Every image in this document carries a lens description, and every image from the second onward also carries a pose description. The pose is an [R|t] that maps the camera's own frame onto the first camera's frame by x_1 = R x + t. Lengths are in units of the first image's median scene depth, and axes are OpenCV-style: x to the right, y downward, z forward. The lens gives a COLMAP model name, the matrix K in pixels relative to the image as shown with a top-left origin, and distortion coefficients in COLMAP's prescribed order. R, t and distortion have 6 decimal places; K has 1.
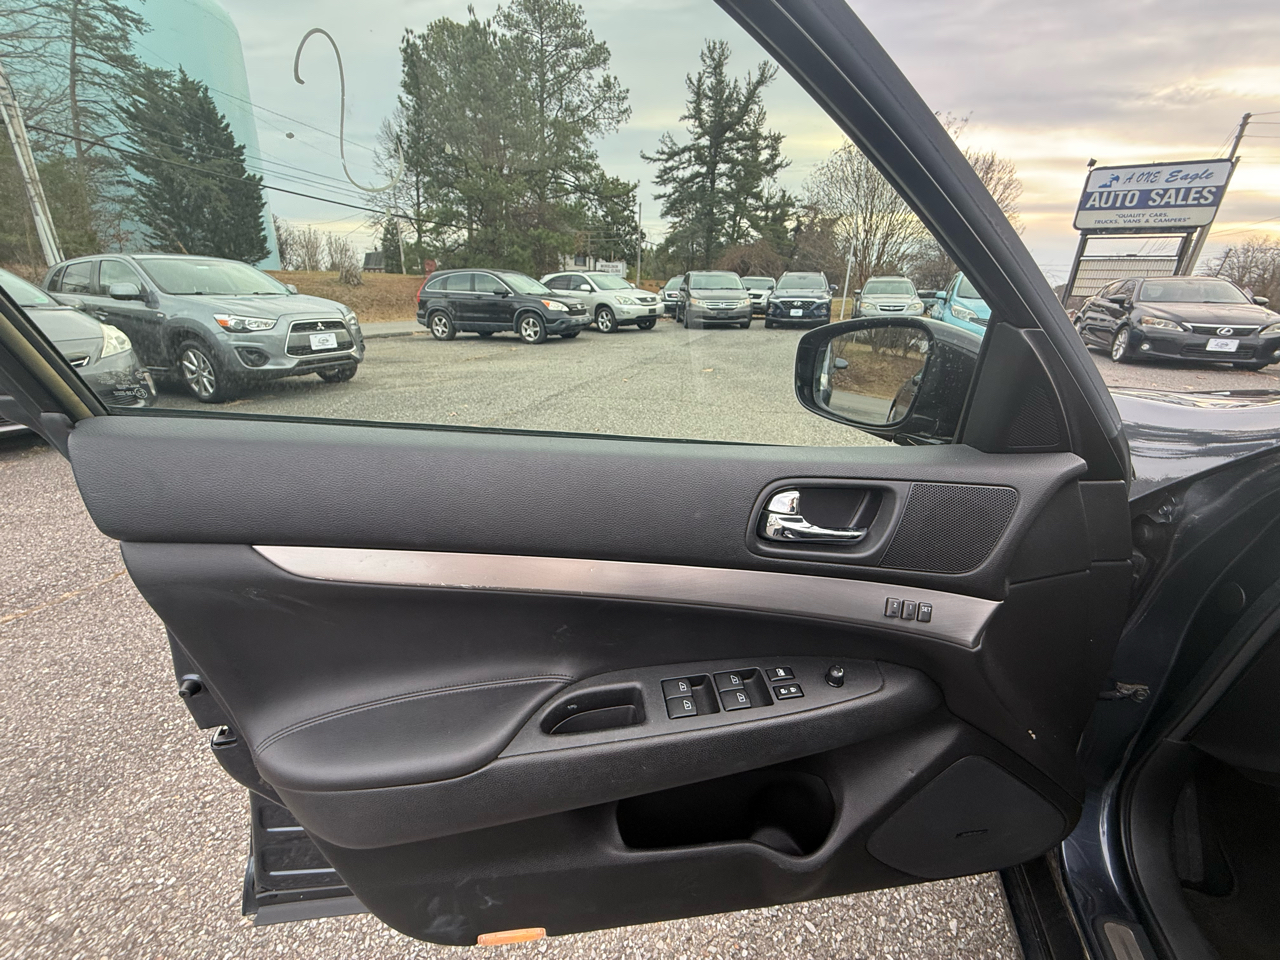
lens RADIAL K [[509.8, 0, 637.9], [0, 509.8, 480.3], [0, 0, 1]] dist [-0.000361, -0.000663]
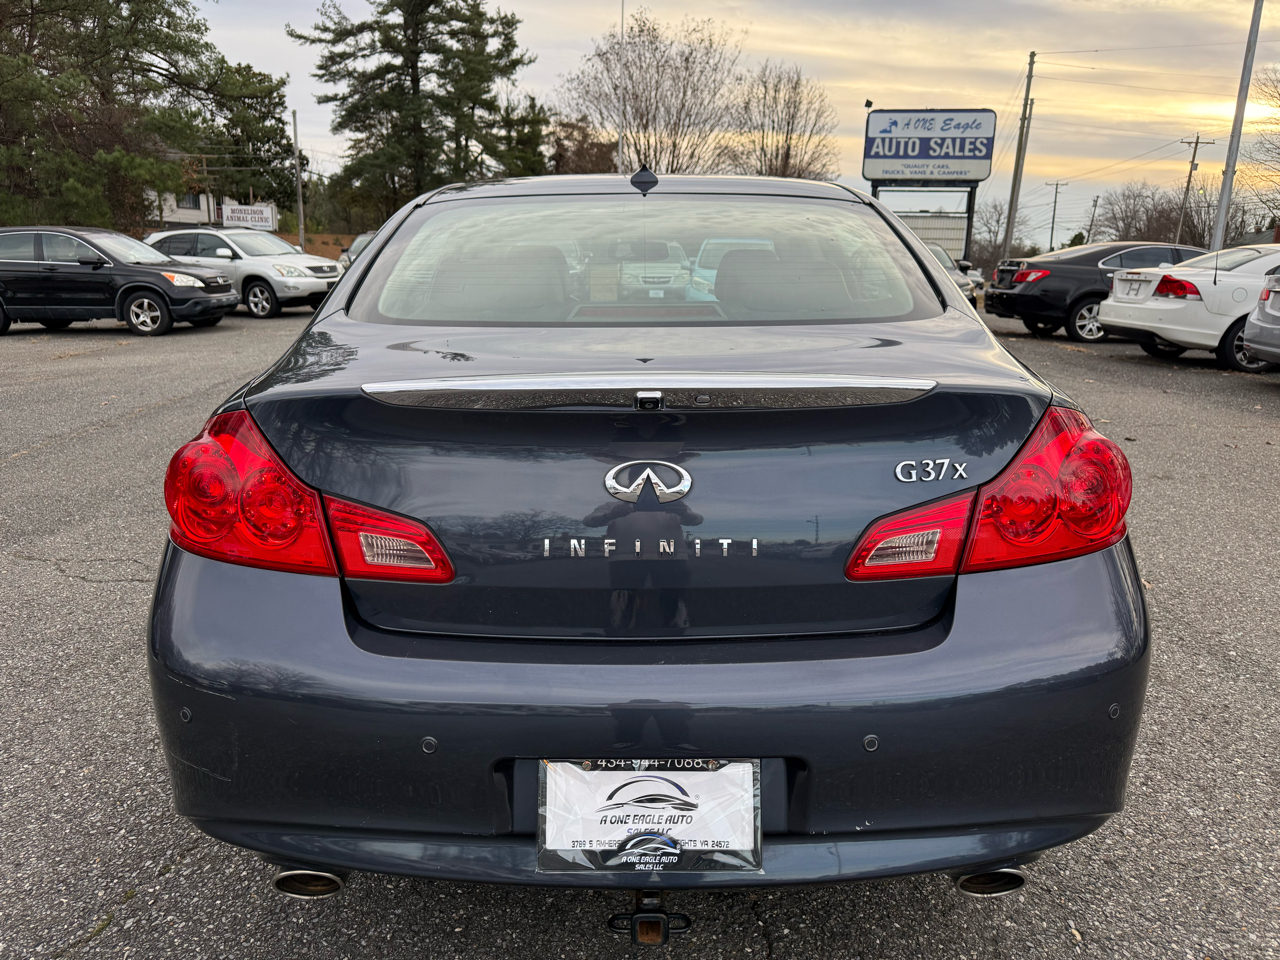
lens RADIAL K [[907.8, 0, 639.2], [0, 907.8, 487.7], [0, 0, 1]] dist [0.003521, -0.001364]
pose [[0.940806, -0.089467, 0.326926, -0.003389], [0.121459, 0.989468, -0.078746, 0.037512], [-0.316438, 0.113792, 0.941764, -0.112225]]
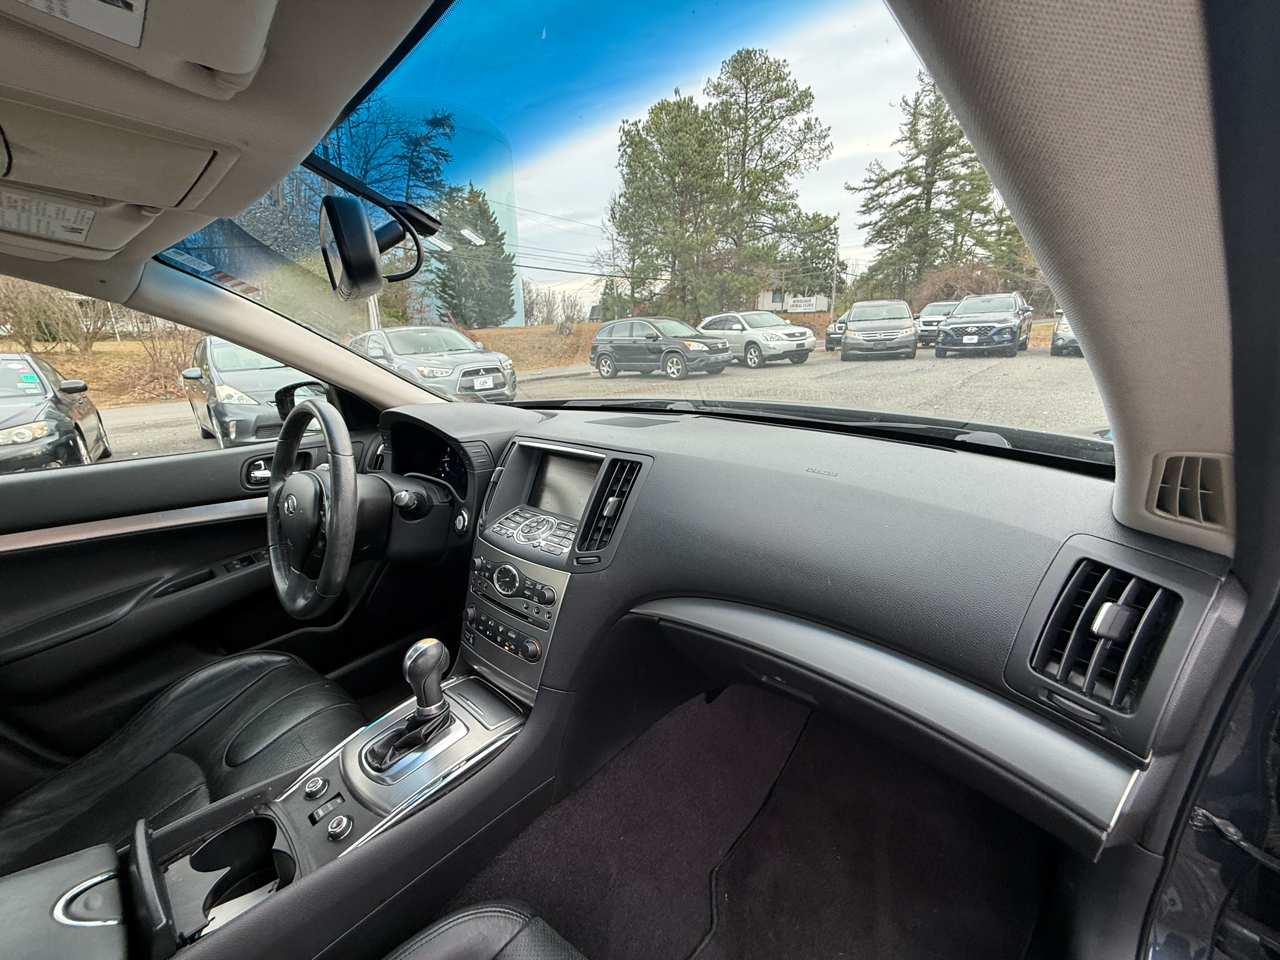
lens RADIAL K [[509.8, 0, 637.9], [0, 509.8, 480.3], [0, 0, 1]] dist [-0.000361, -0.000663]
pose [[0.925664, 0.050977, -0.374898, 0.053396], [-0.075650, 0.995810, -0.051381, 0.005383], [0.370707, 0.075923, 0.925641, -0.018026]]
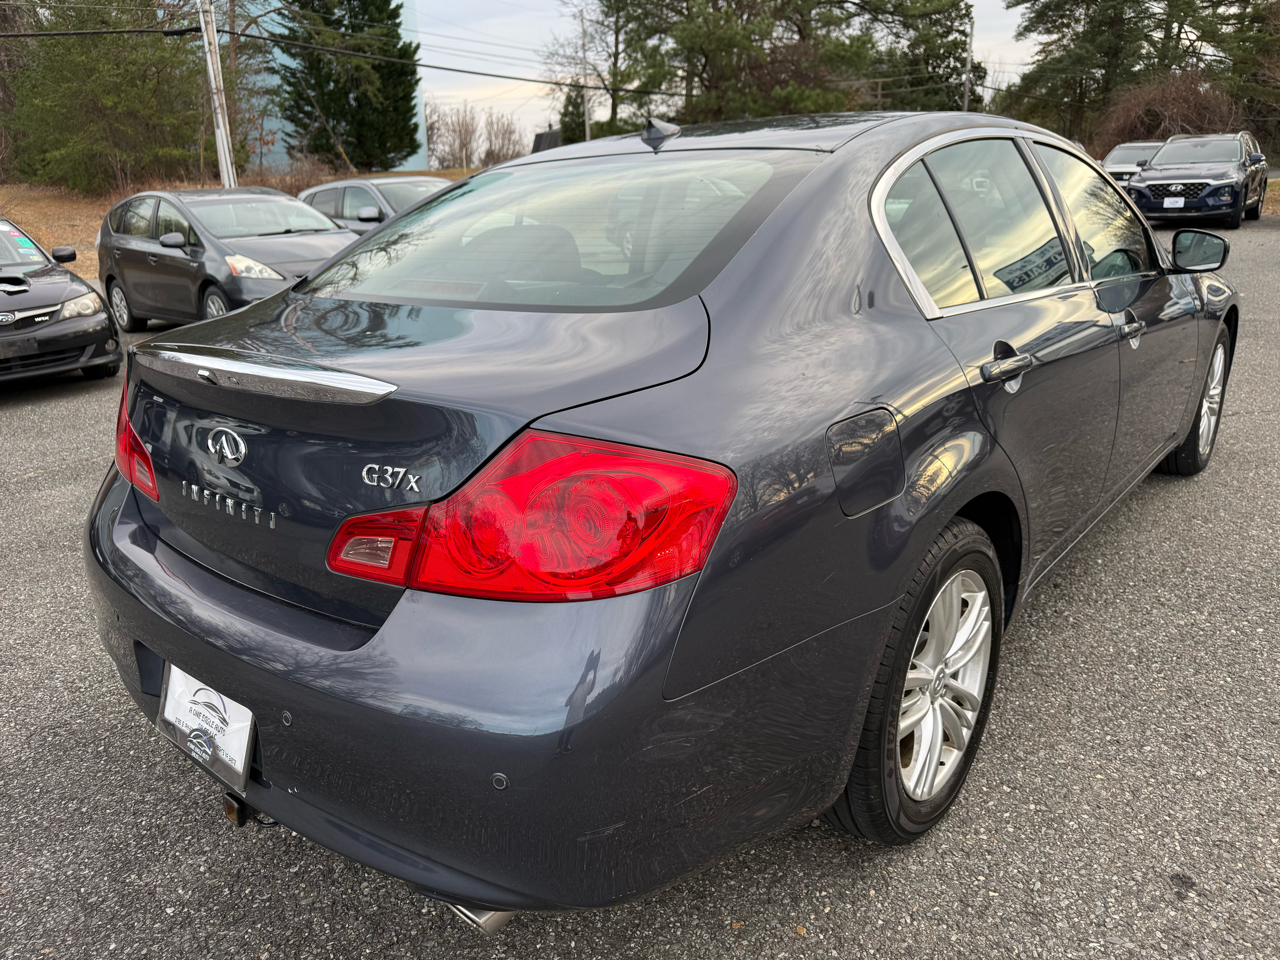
lens RADIAL K [[913.9, 0, 643.9], [0, 913.9, 483.0], [0, 0, 1]] dist [0.008146, -0.001686]
pose [[0.940338, 0.062562, -0.334440, 0.046044], [-0.073059, 0.997149, -0.018888, 0.035325], [0.332305, 0.042195, 0.942228, -0.112141]]
